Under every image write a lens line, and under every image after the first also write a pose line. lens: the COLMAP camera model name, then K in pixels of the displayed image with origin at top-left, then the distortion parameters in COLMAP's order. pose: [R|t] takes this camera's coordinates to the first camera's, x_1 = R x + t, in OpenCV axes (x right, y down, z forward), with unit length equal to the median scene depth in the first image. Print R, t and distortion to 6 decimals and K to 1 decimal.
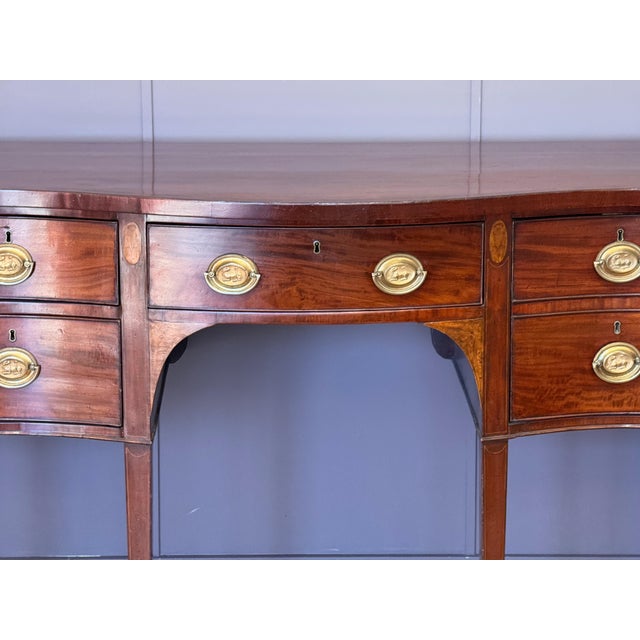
lens RADIAL K [[2240.7, 0, 336.1], [0, 2240.7, 309.7], [0, 0, 1]] dist [0.239827, 3.261026]
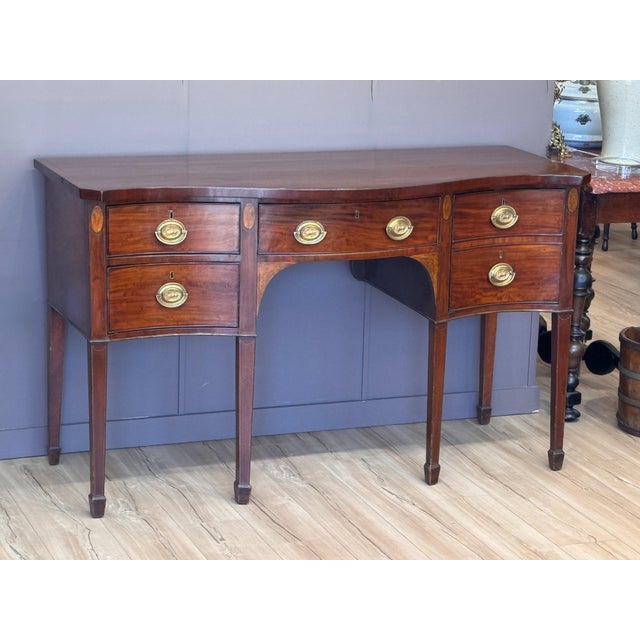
lens RADIAL K [[1800.1, 0, 320.0], [0, 1800.1, 320.0], [0, 0, 1]] dist [0.144843, 0.381353]
pose [[0.943365, -0.056564, 0.326898, -0.480277], [0.048811, 0.998299, 0.031877, 0.007372], [-0.328145, -0.014116, 0.944522, -0.286374]]
